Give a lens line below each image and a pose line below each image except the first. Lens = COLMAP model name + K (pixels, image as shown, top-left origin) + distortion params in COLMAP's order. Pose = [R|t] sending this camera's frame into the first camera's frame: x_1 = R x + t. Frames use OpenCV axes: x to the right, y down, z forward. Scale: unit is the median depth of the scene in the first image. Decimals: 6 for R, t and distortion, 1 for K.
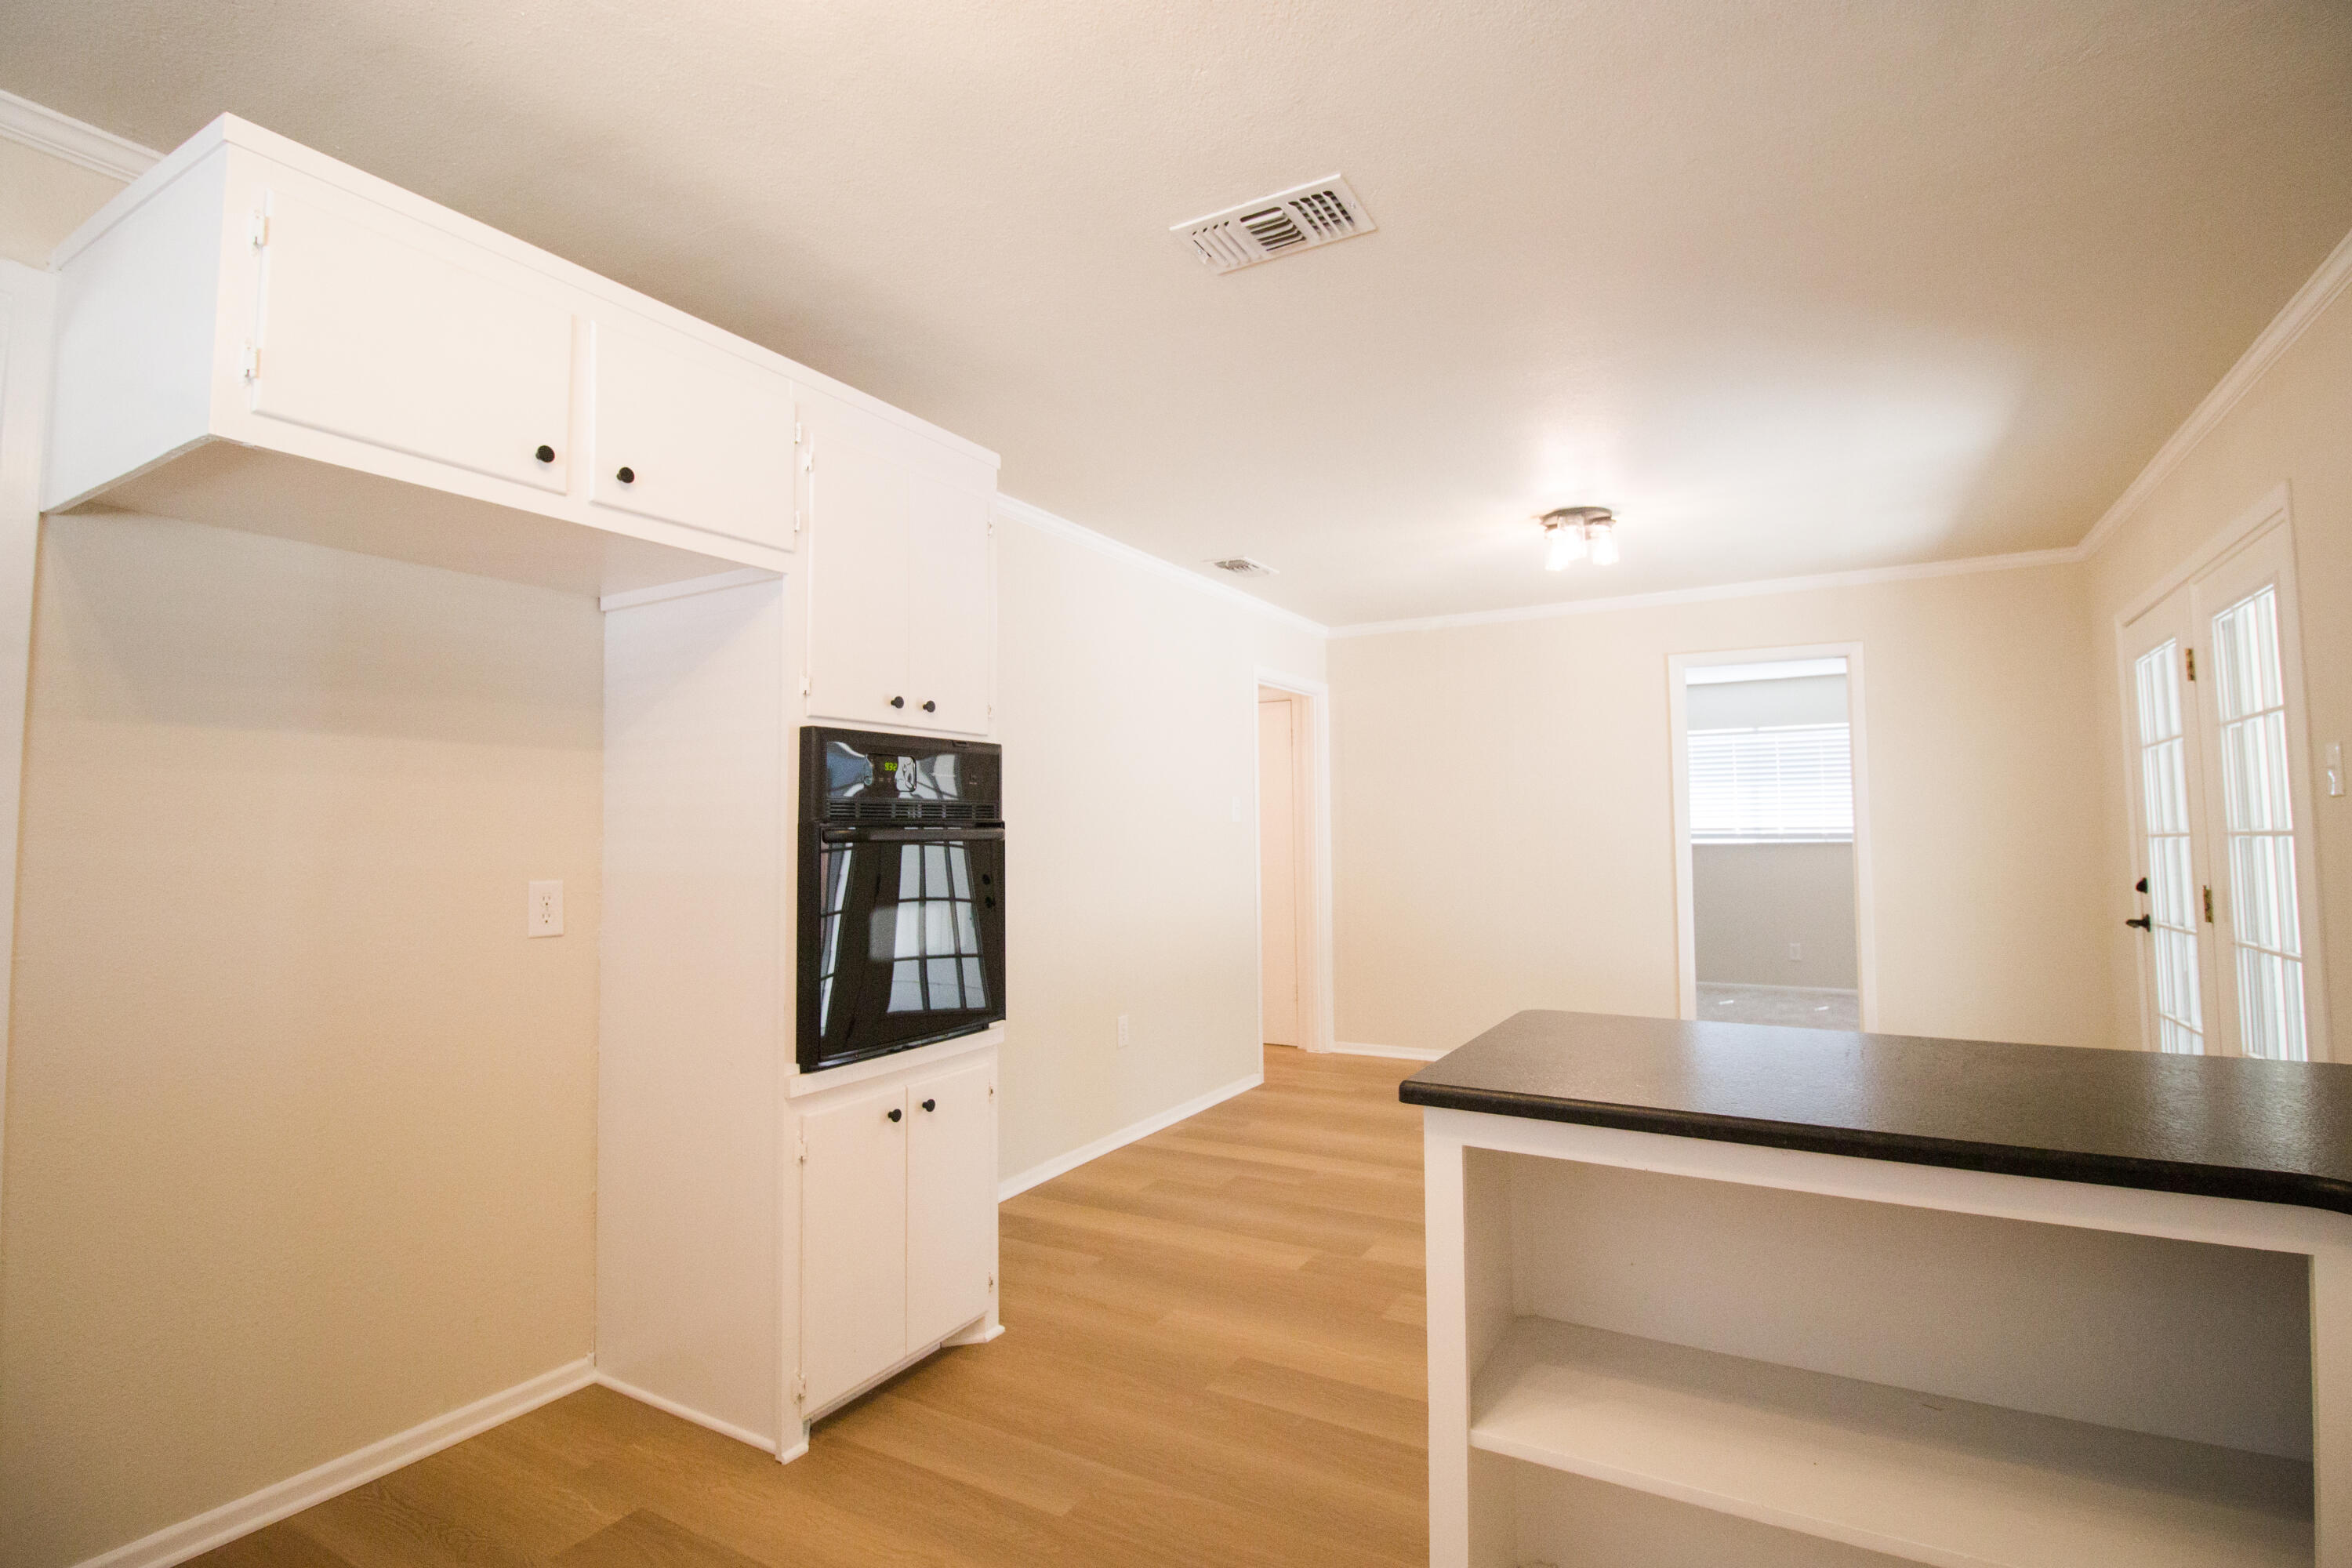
lens RADIAL K [[1138.4, 0, 1181.4], [0, 1138.4, 772.6], [0, 0, 1]] dist [0.001364, -0.000802]
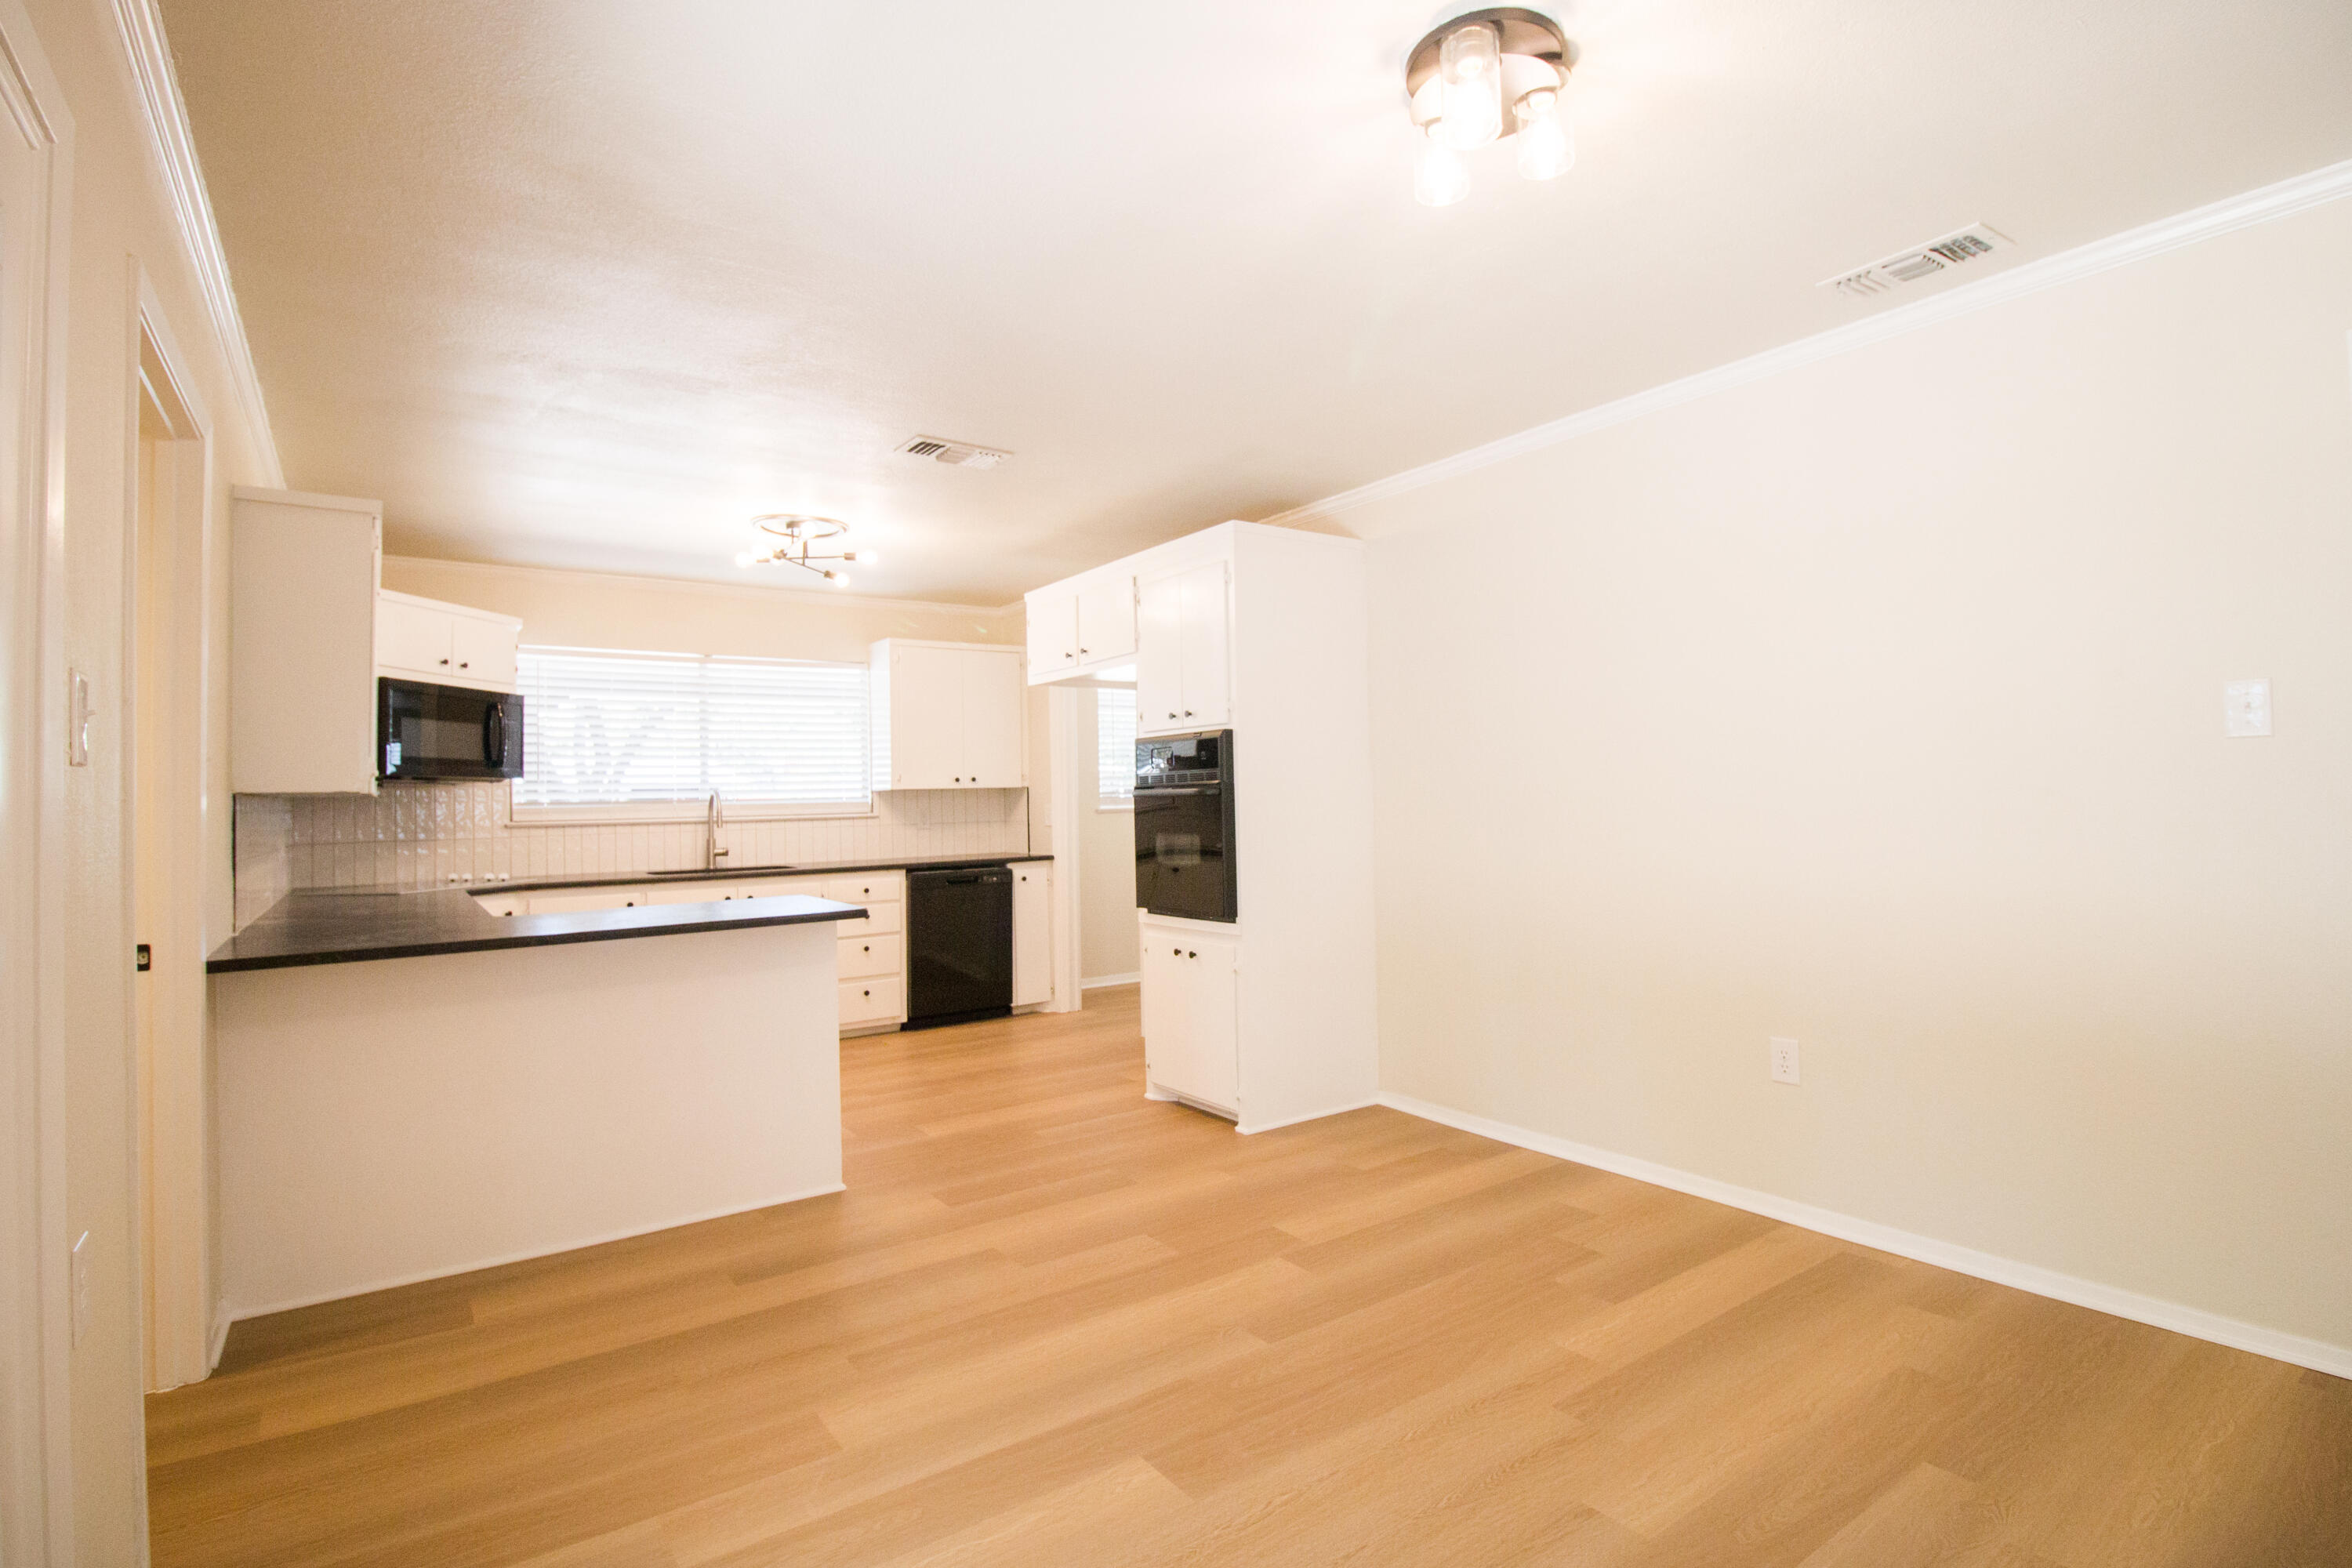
lens RADIAL K [[1138.4, 0, 1181.6], [0, 1138.4, 781.2], [0, 0, 1]] dist [0.001364, -0.000802]
pose [[-0.424615, 0.004639, -0.905362, 0.999956], [0.074525, 0.996772, -0.029845, 0.070891], [0.902302, -0.080145, -0.423590, 1.338081]]
